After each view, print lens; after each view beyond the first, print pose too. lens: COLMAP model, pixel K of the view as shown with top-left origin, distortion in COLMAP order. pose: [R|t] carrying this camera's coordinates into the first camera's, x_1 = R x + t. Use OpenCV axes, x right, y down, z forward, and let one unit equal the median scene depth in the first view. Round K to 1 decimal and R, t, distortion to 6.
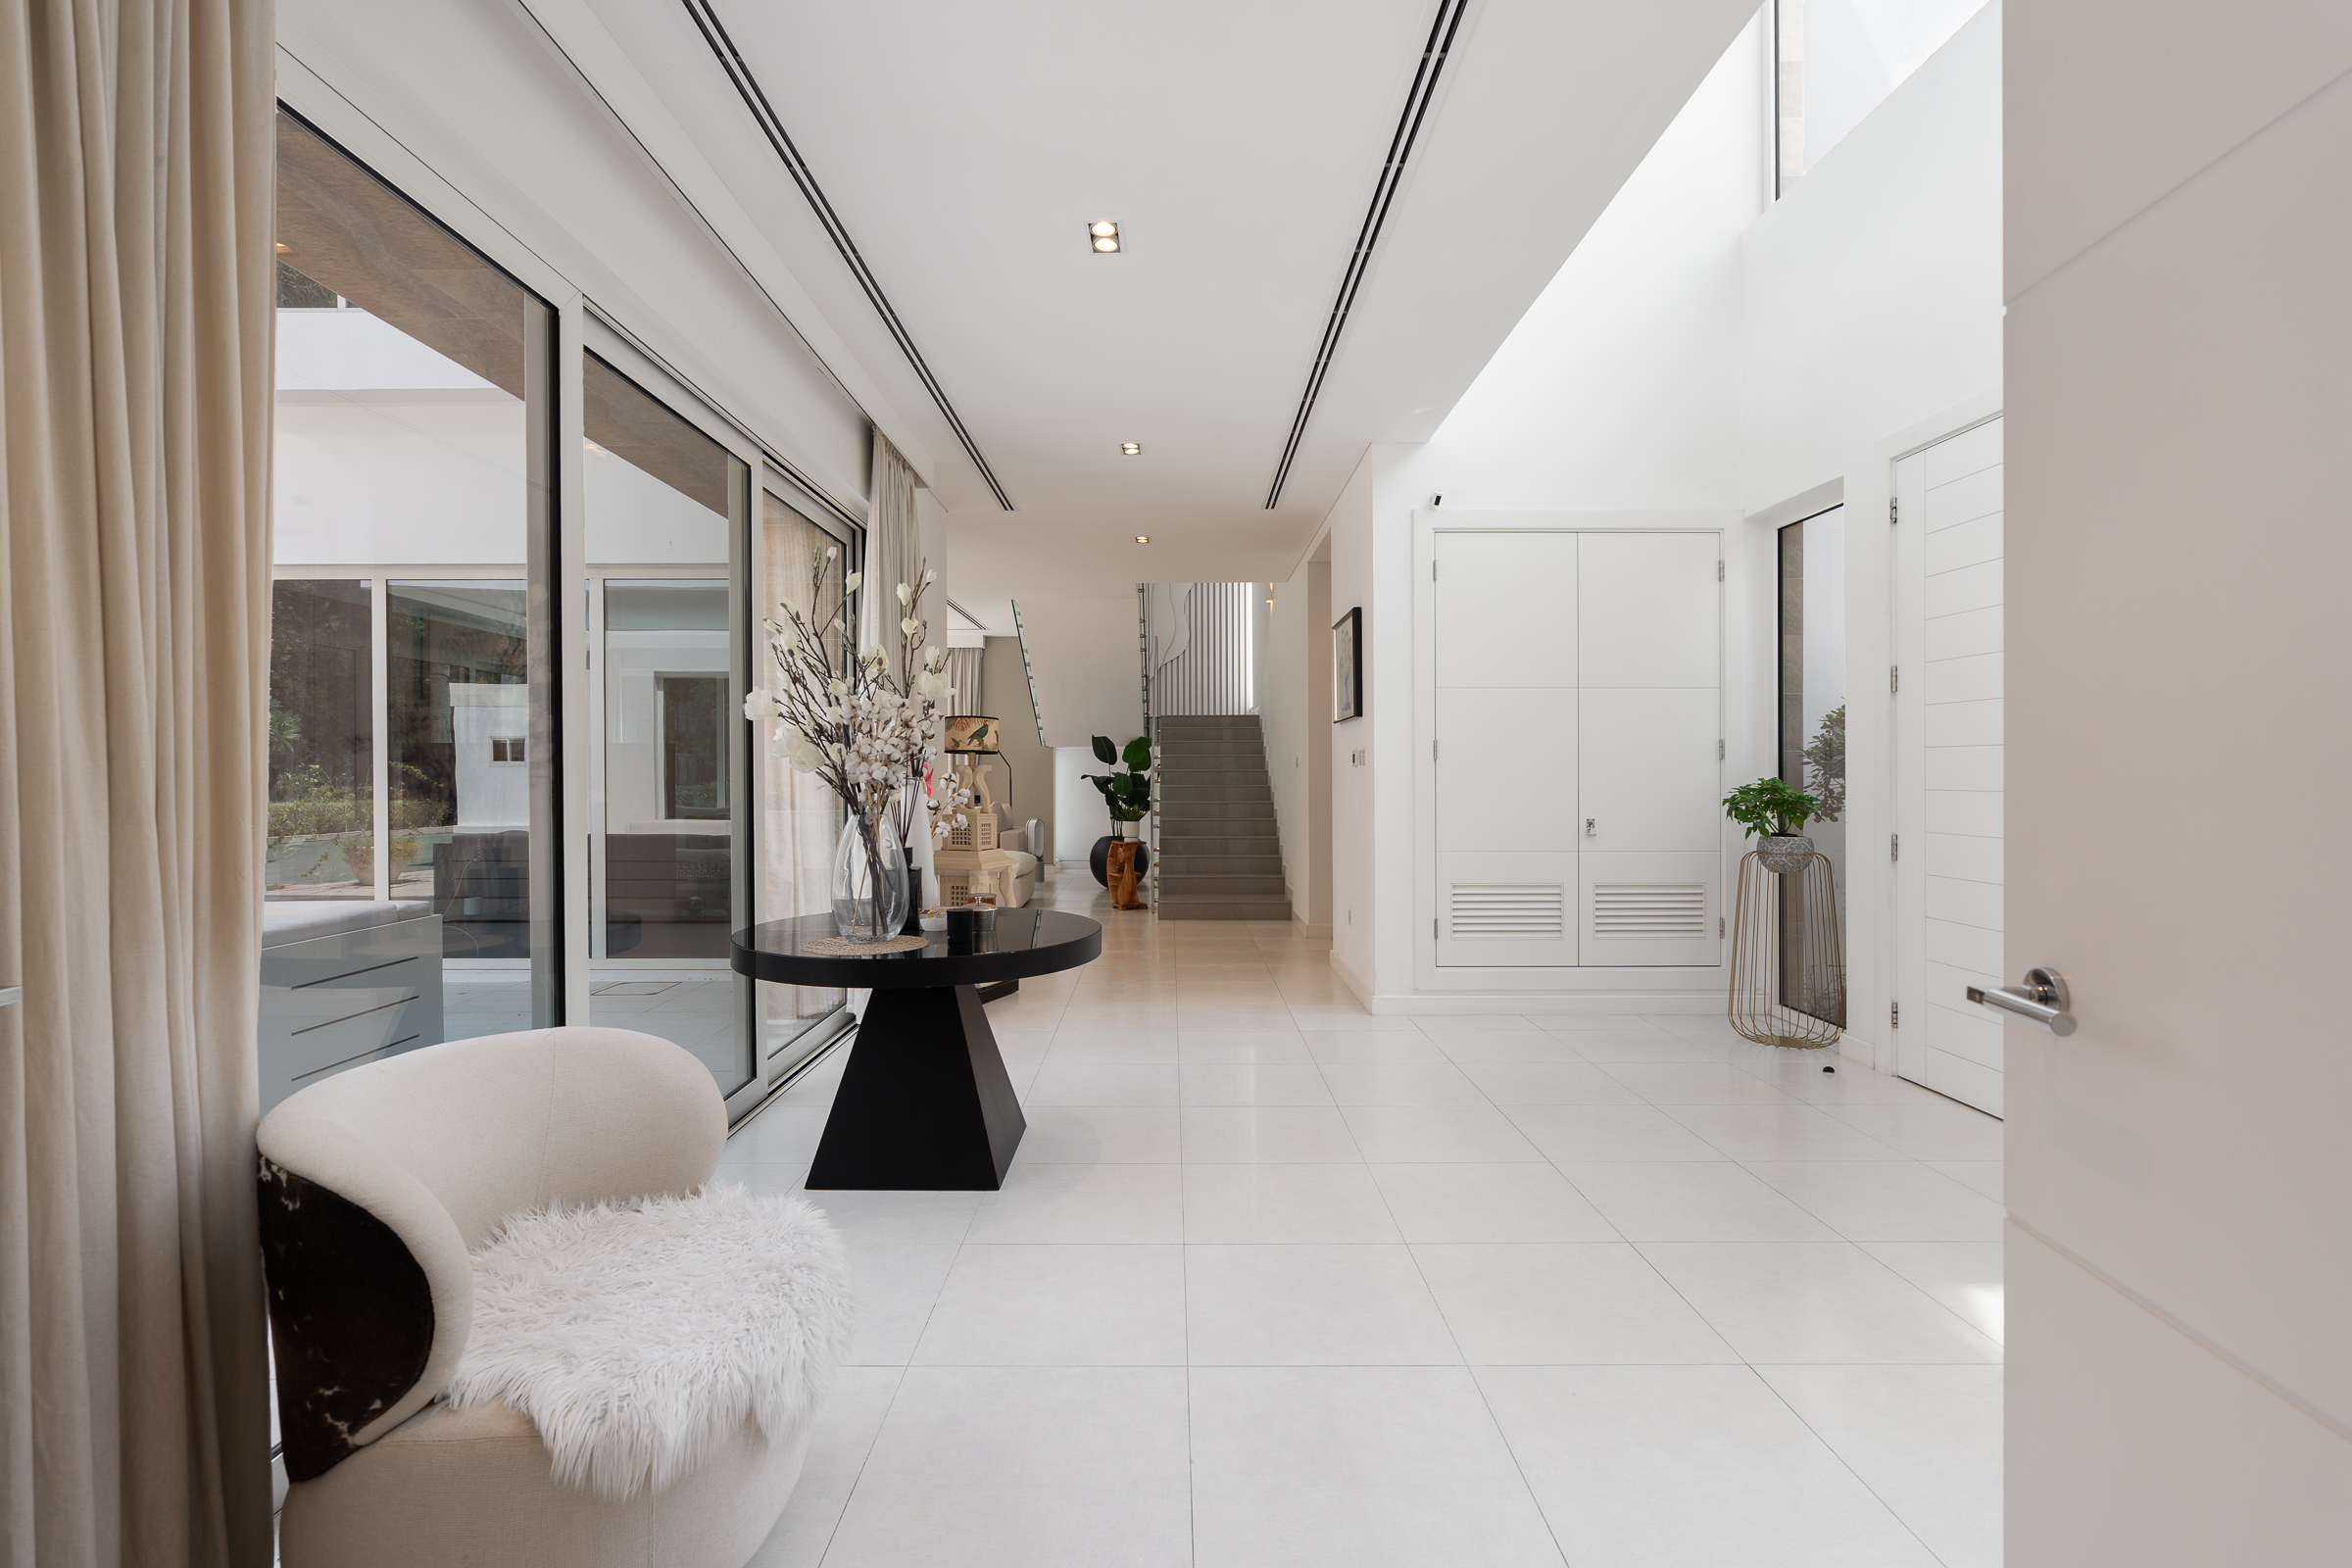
lens RADIAL K [[1074.3, 0, 1154.1], [0, 1074.3, 779.2], [0, 0, 1]] dist [0.000183, 0.001030]
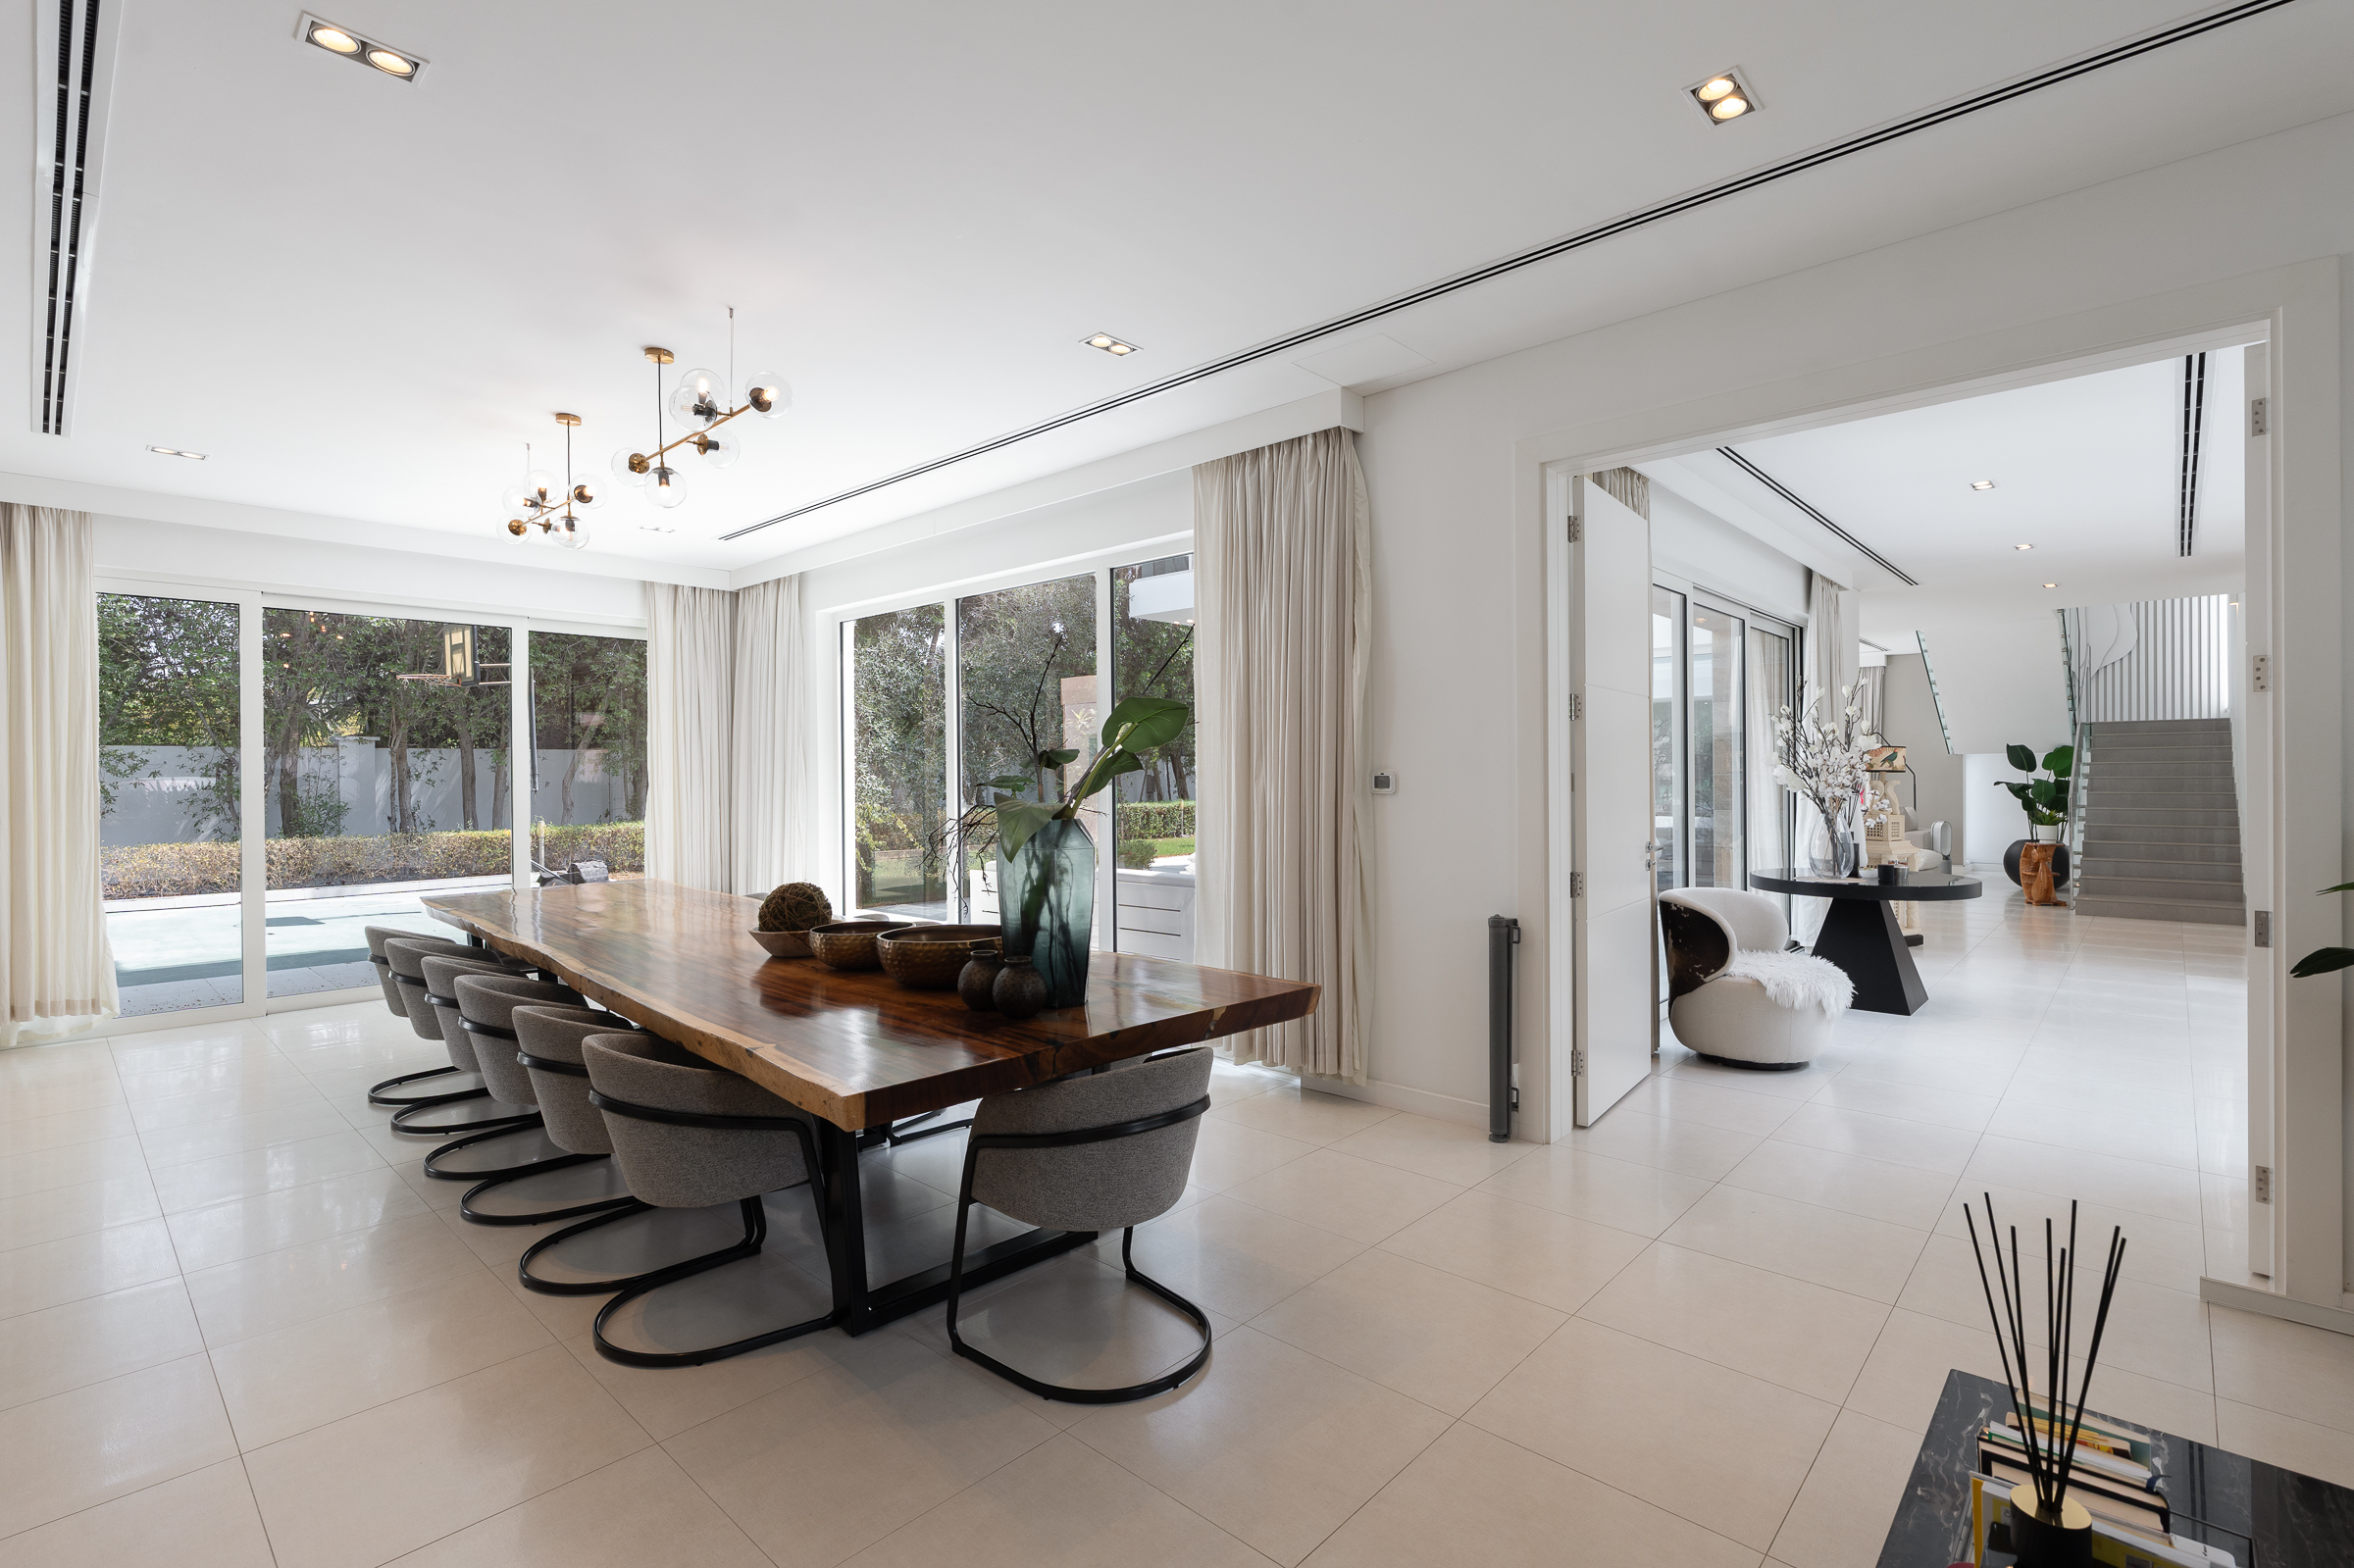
lens RADIAL K [[1075.1, 0, 1180.9], [0, 1075.1, 784.7], [0, 0, 1]] dist [0.000183, 0.001030]
pose [[0.745137, 0.001297, -0.666911, 0.094746], [0.003119, 0.999980, 0.005429, -0.020183], [0.666905, -0.006126, 0.745118, -0.744213]]
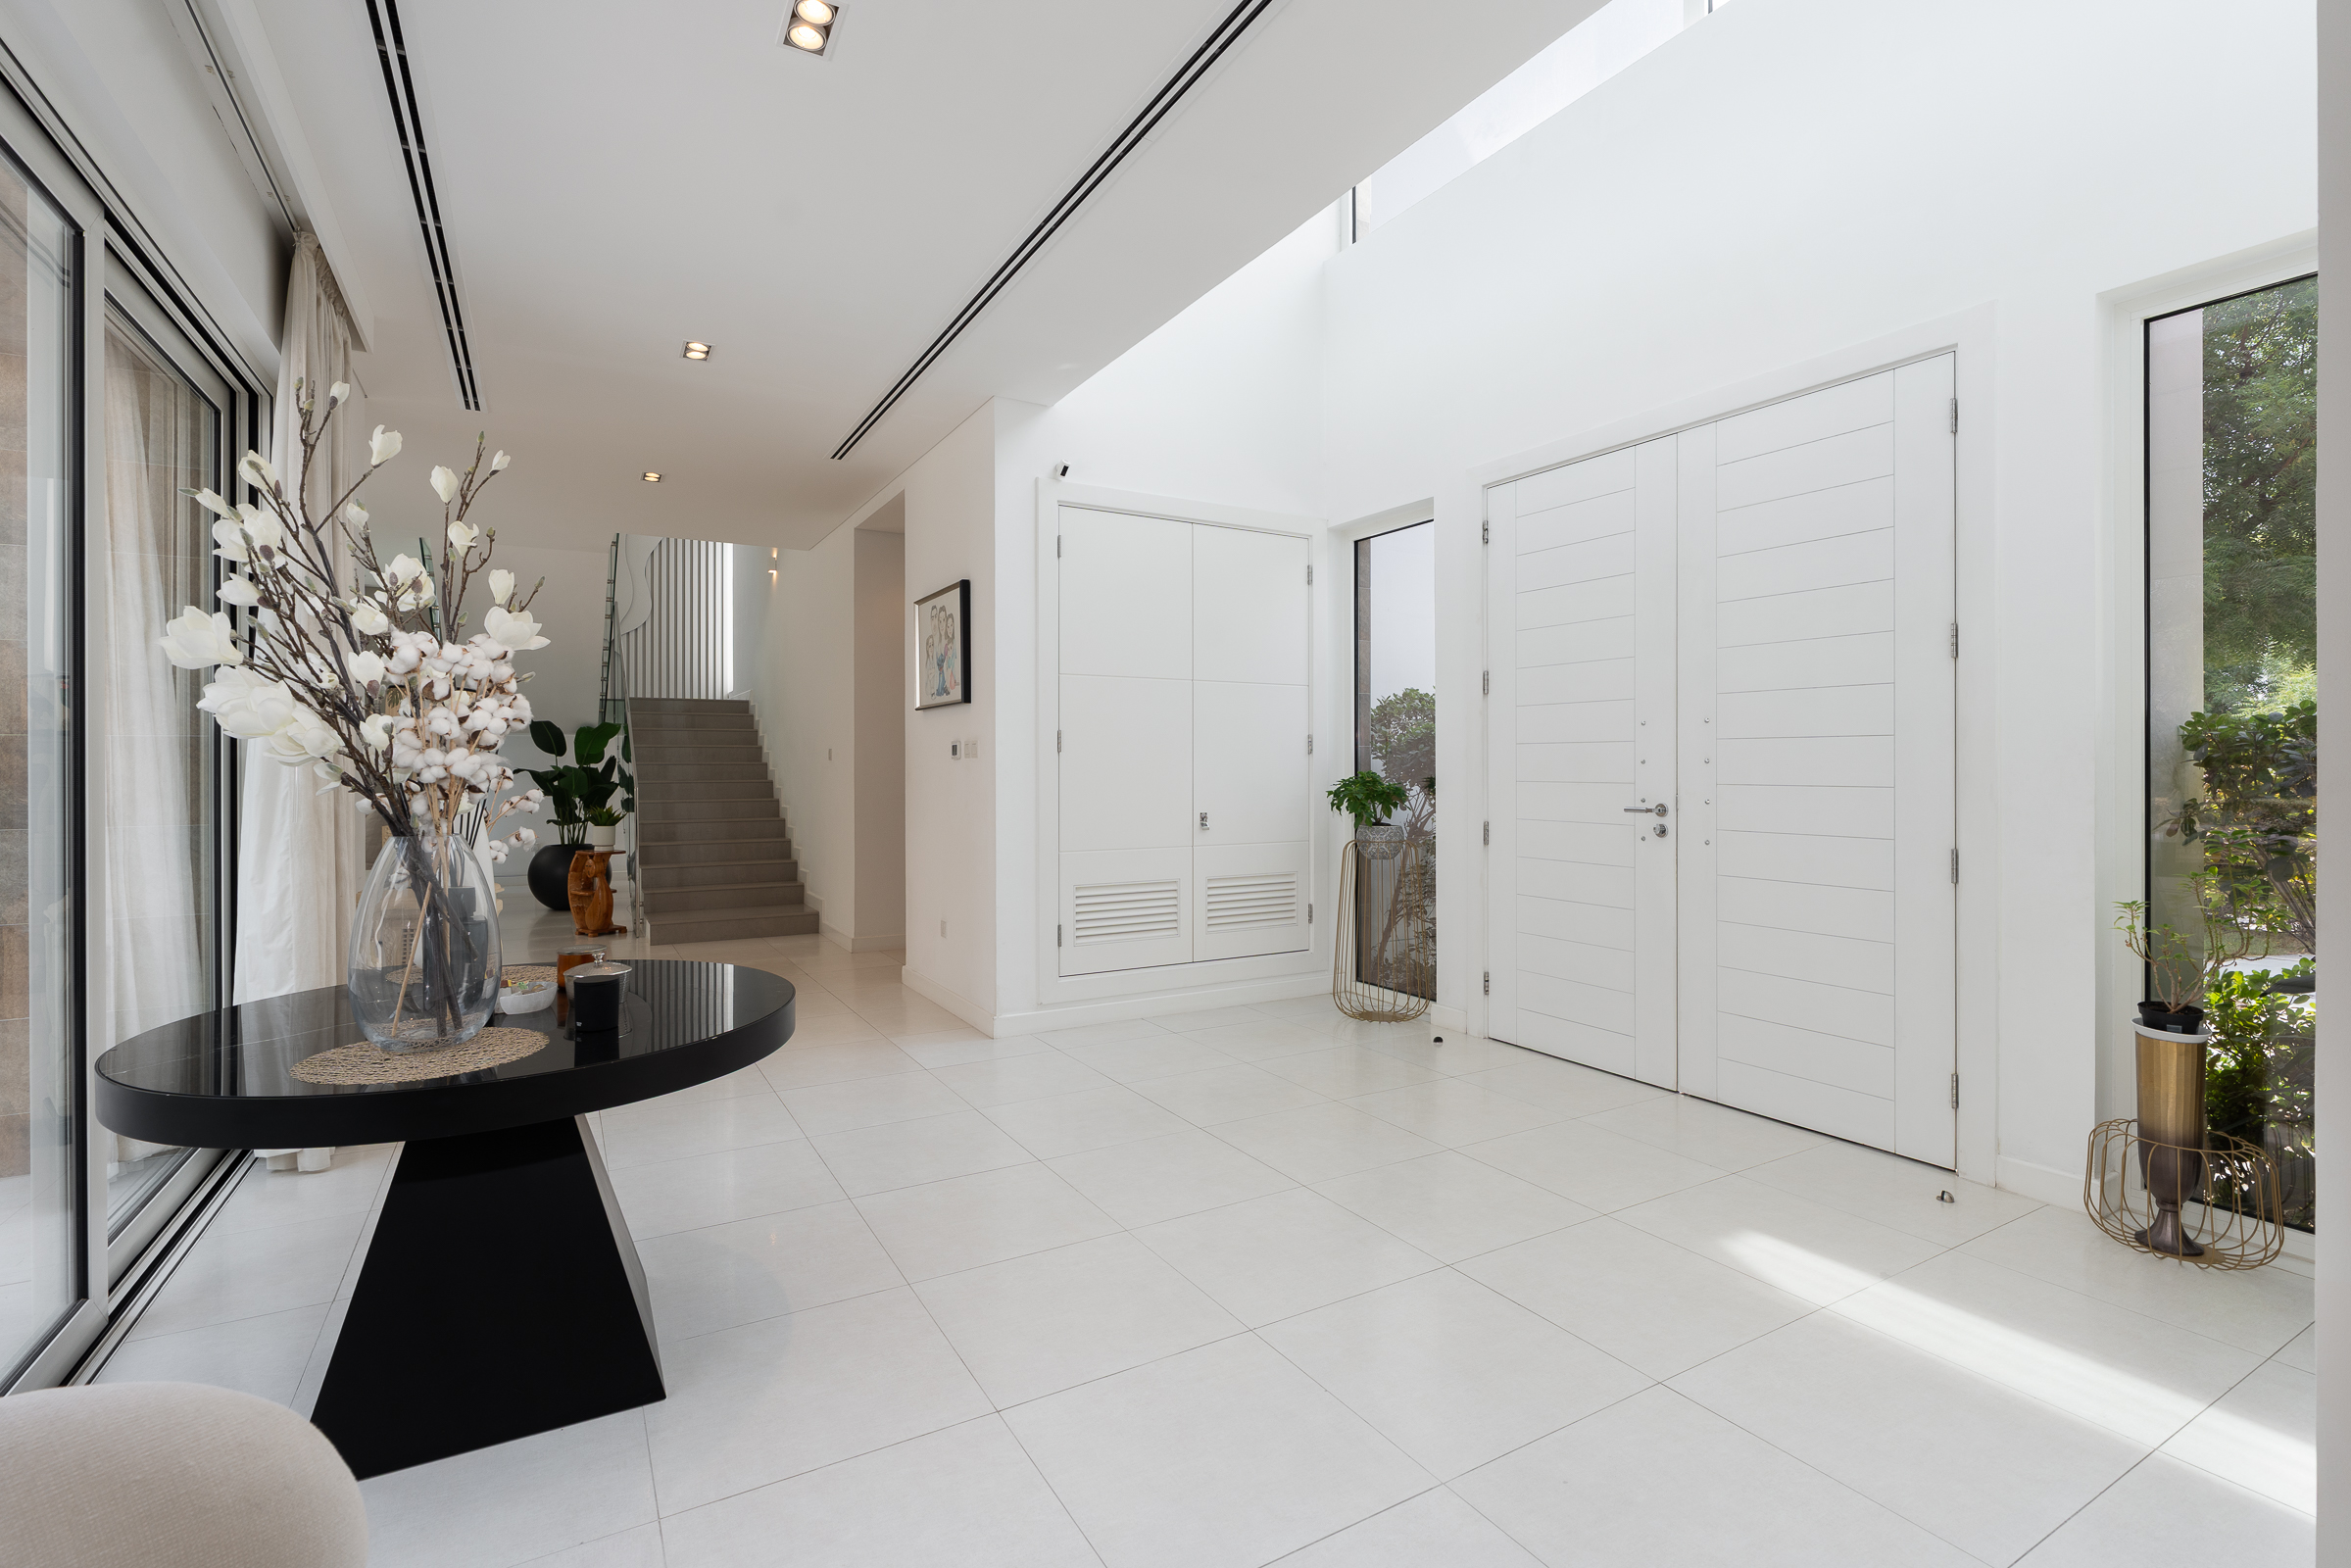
lens RADIAL K [[1073.8, 0, 1162.0], [0, 1073.8, 763.8], [0, 0, 1]] dist [0.000183, 0.001030]
pose [[0.860720, 0.001963, 0.509075, -0.131021], [0.002314, 0.999967, -0.007770, -0.000748], [-0.509074, 0.007866, 0.860687, 0.164174]]
